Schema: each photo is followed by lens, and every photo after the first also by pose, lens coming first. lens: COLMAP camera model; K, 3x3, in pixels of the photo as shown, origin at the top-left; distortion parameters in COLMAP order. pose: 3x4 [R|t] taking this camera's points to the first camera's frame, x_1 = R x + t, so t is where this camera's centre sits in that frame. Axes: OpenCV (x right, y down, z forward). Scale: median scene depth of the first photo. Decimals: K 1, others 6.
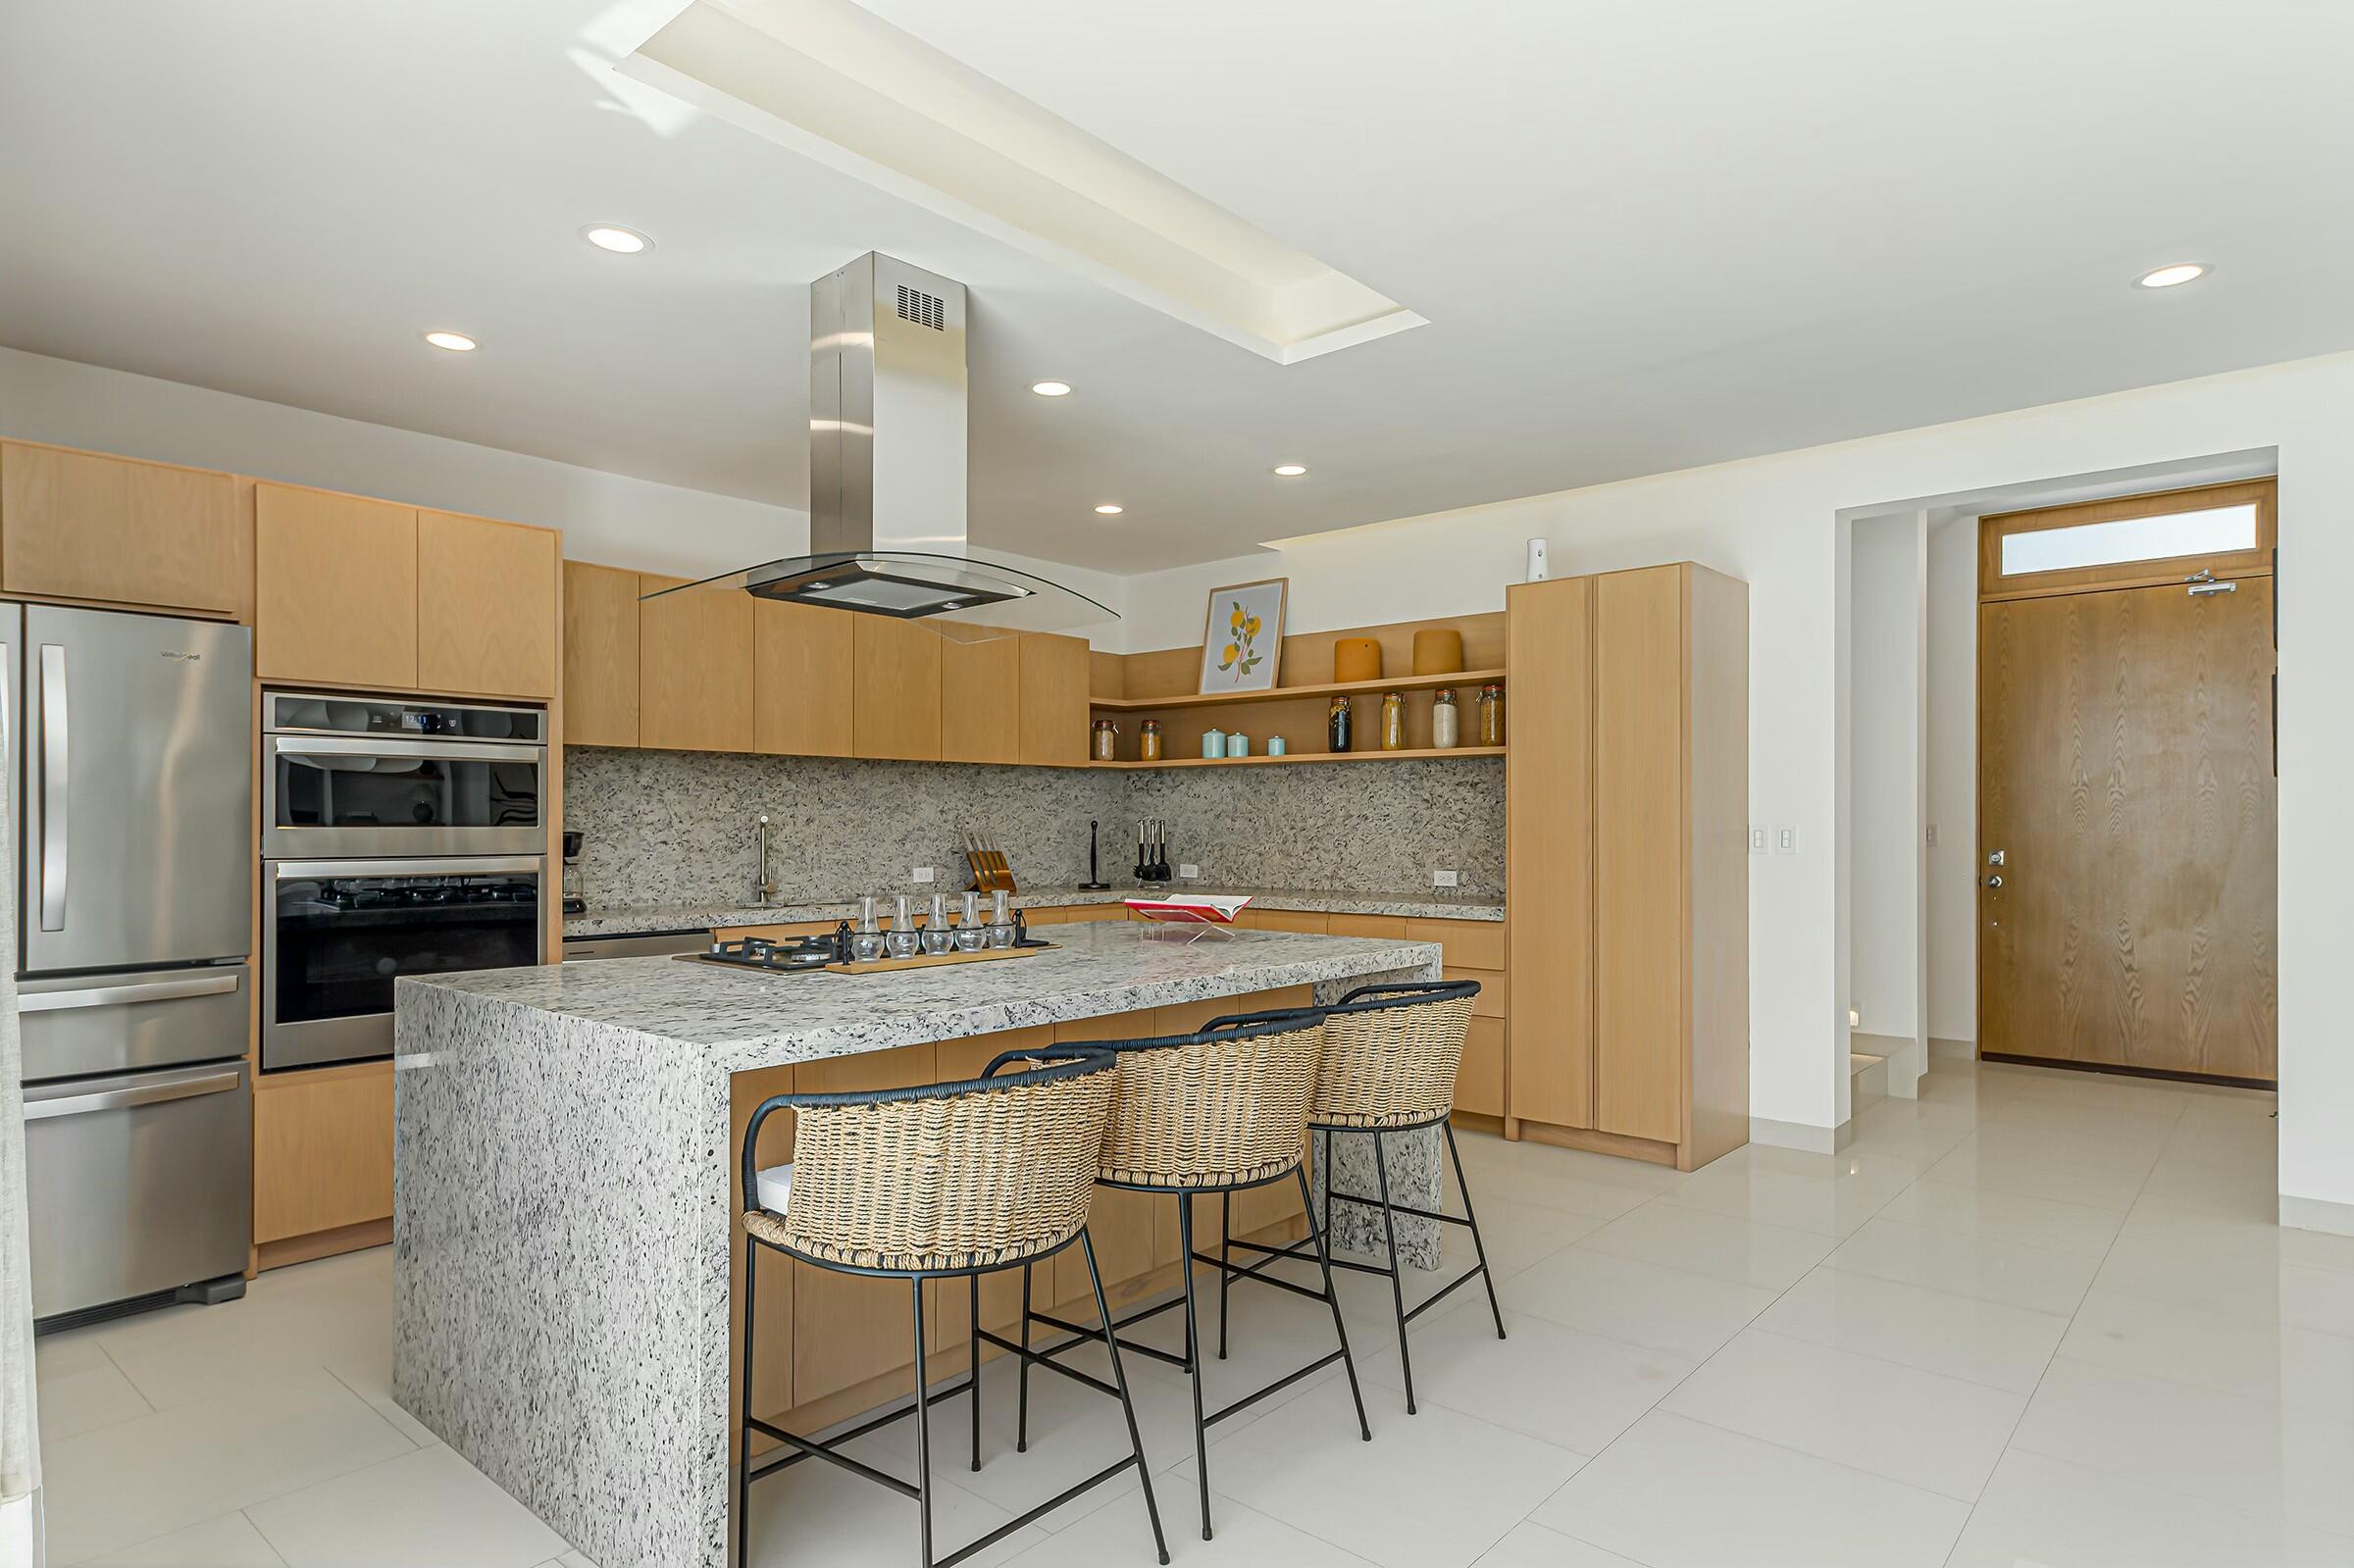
lens RADIAL K [[1304.9, 0, 1186.4], [0, 1304.9, 798.5], [0, 0, 1]] dist [-0.029302, -0.000499]
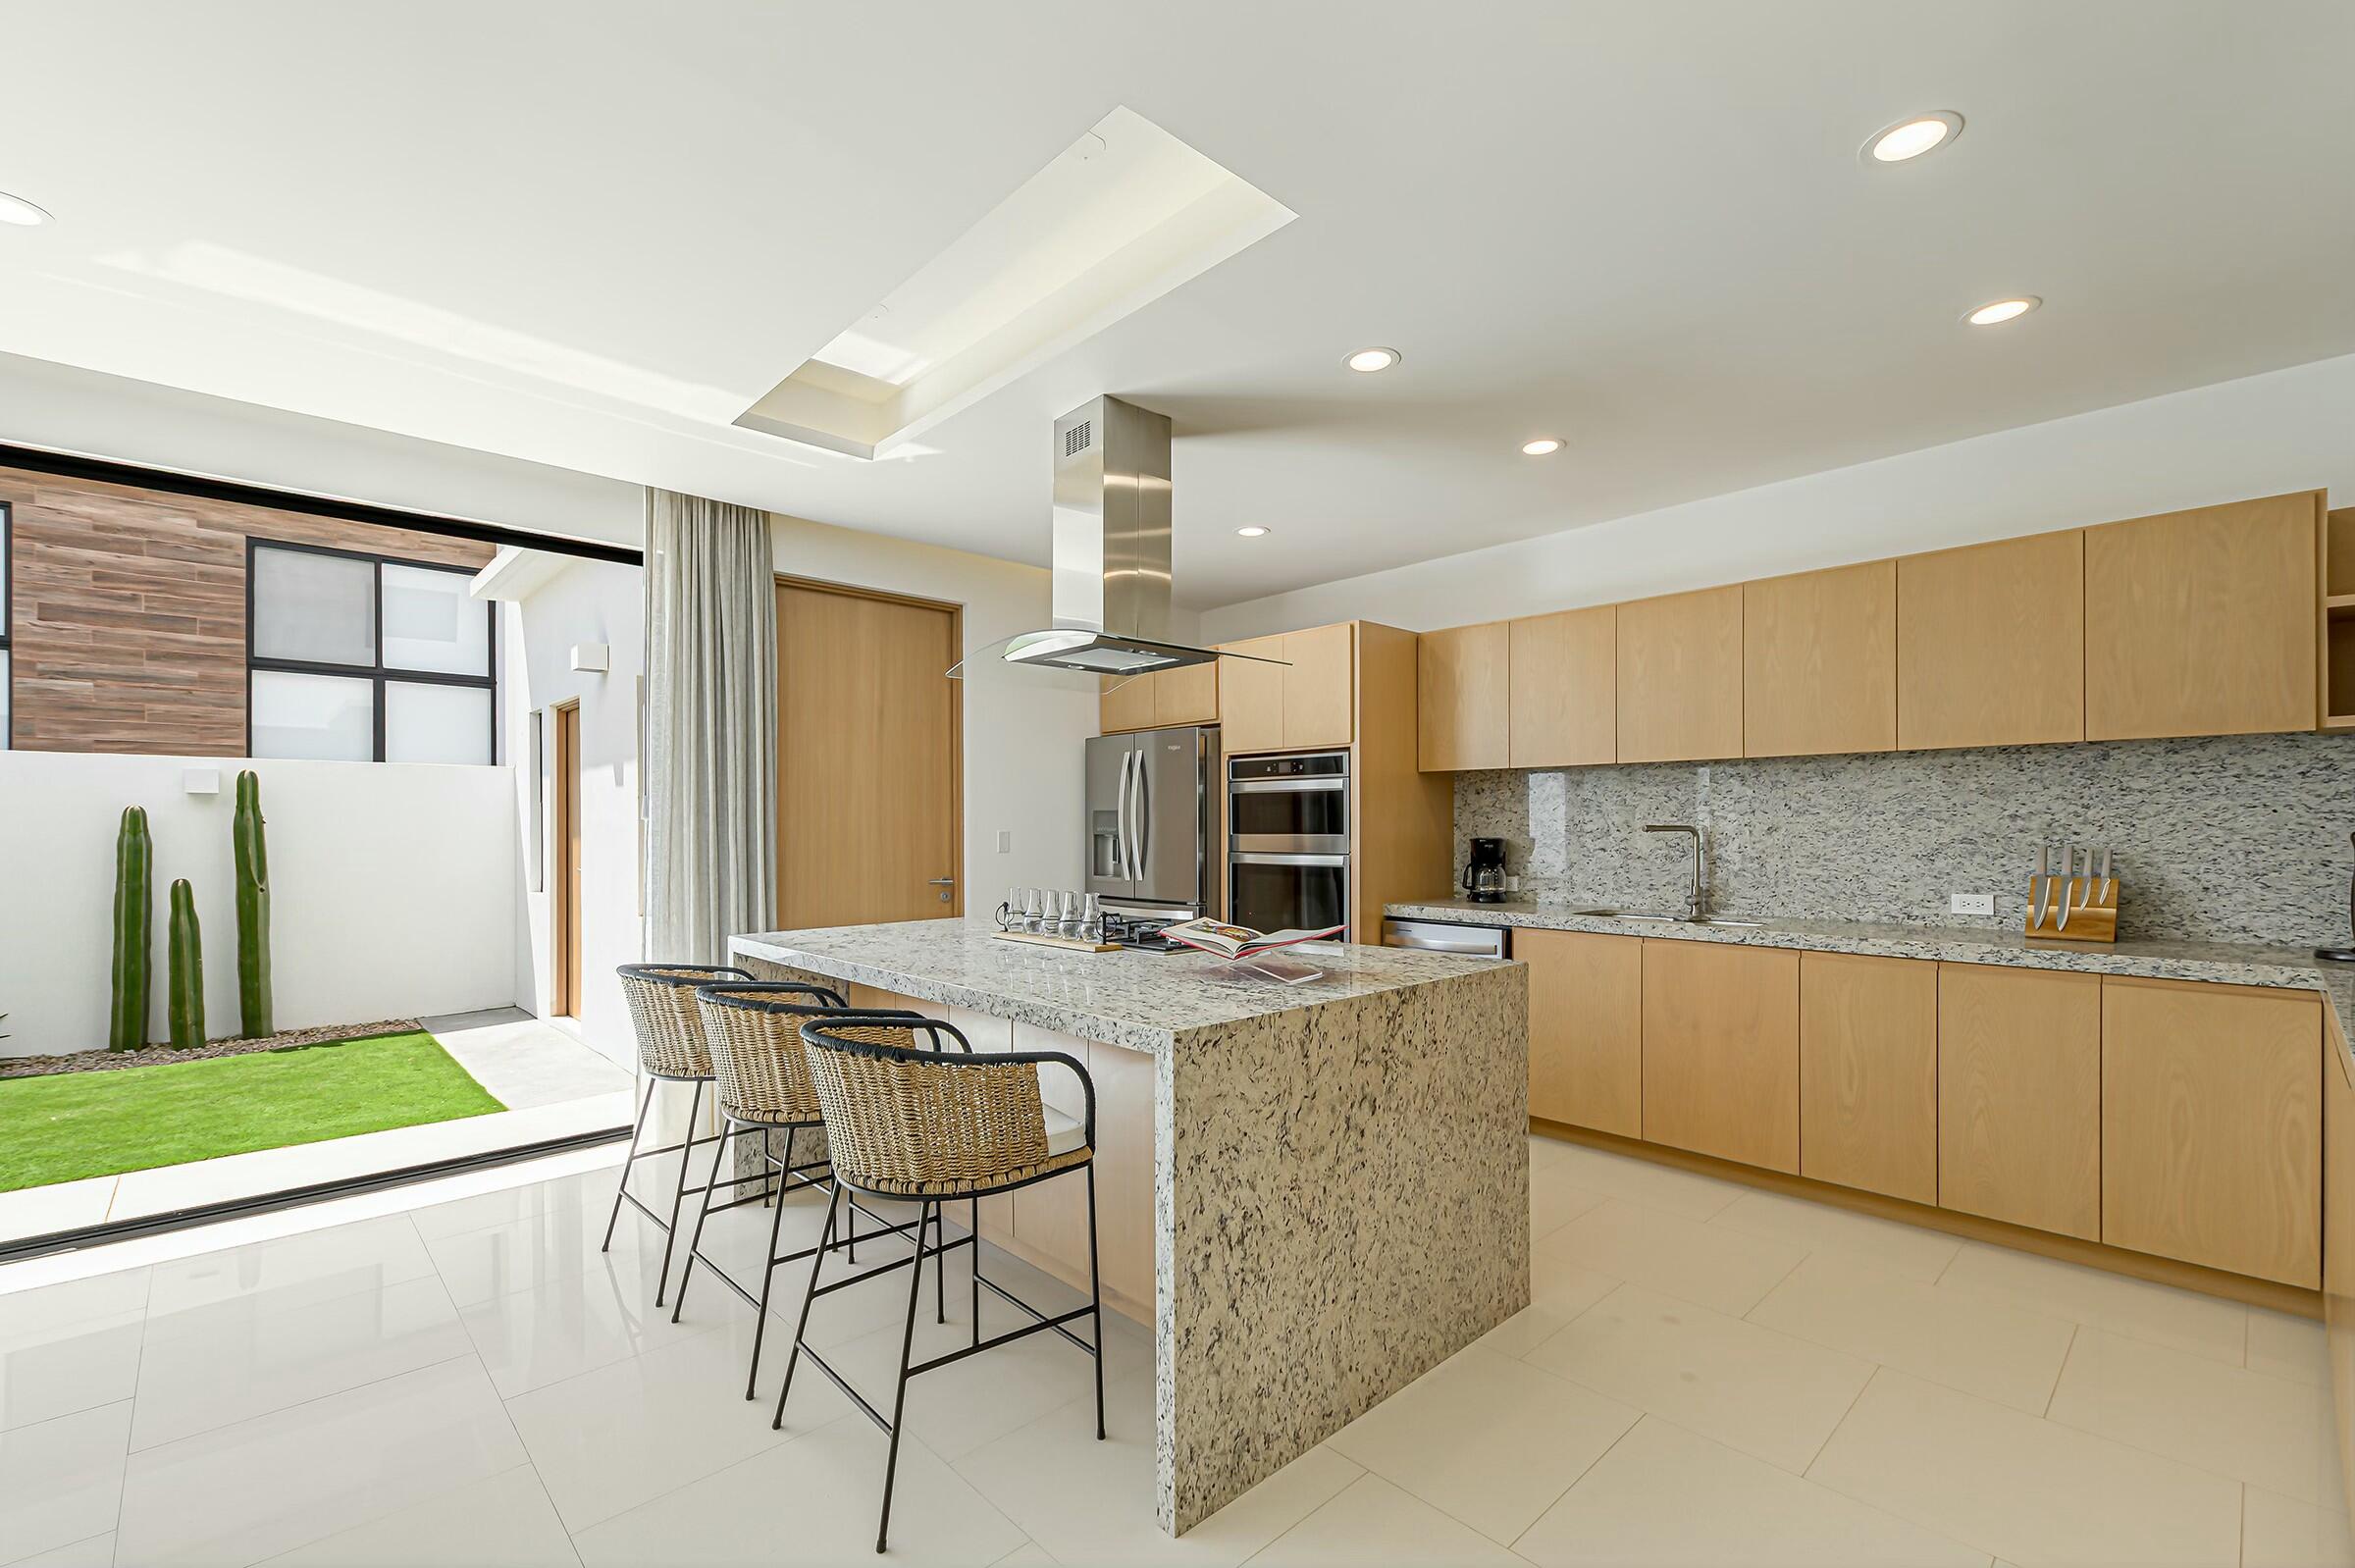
lens RADIAL K [[1028.6, 0, 1211.9], [0, 1028.6, 820.3], [0, 0, 1]] dist [0.003899, -0.000064]
pose [[-0.103008, -0.002334, -0.994678, 0.481285], [0.021665, 0.999755, -0.004589, 0.006021], [0.994445, -0.022023, -0.102932, 0.739316]]
